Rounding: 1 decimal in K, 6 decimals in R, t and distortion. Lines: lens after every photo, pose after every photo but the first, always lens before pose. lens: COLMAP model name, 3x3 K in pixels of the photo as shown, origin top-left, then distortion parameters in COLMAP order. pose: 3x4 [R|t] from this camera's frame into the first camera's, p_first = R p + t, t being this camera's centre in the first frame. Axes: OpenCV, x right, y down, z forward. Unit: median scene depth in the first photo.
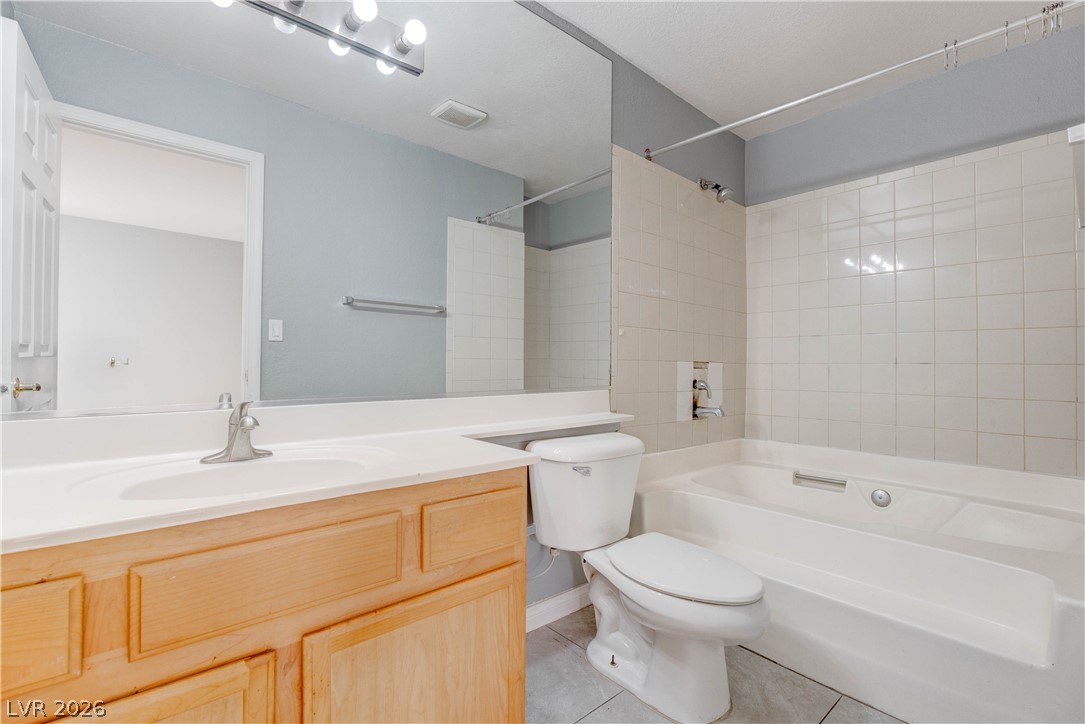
lens RADIAL K [[490.2, 0, 537.1], [0, 490.2, 357.6], [0, 0, 1]] dist [-0.026140, 0.009171]
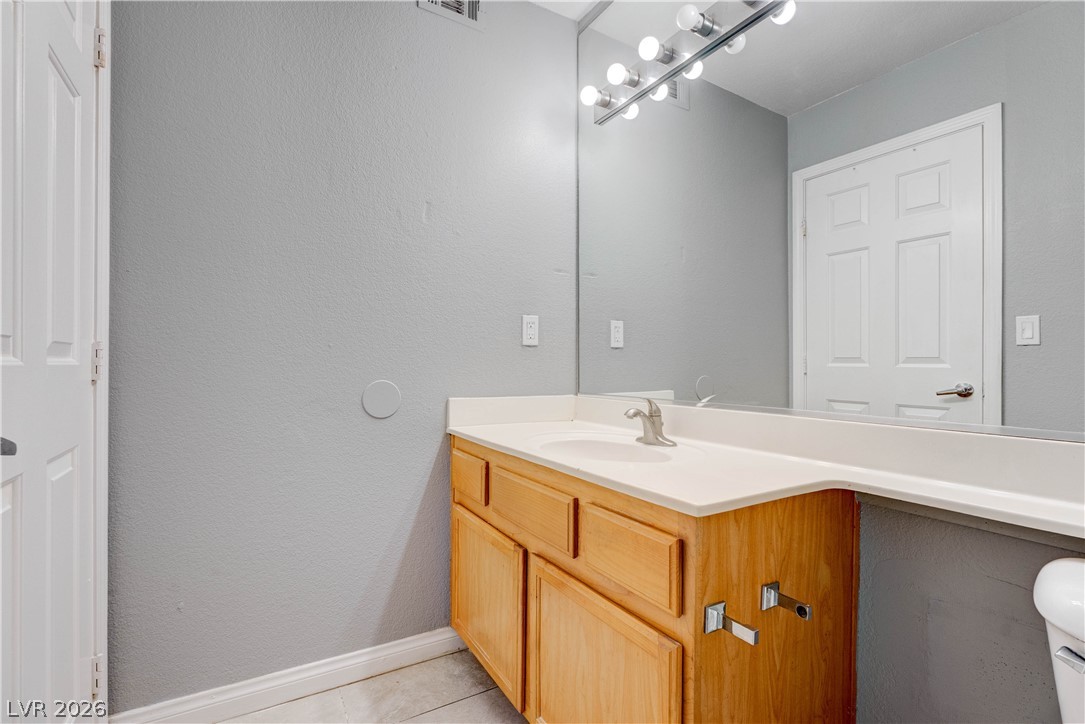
lens RADIAL K [[490.2, 0, 537.1], [0, 490.2, 357.6], [0, 0, 1]] dist [-0.026140, 0.009171]
pose [[-0.165689, -0.024777, -0.985867, 0.780387], [-0.003111, 0.999693, -0.024601, 0.014859], [0.986173, -0.001009, -0.165715, 0.992018]]
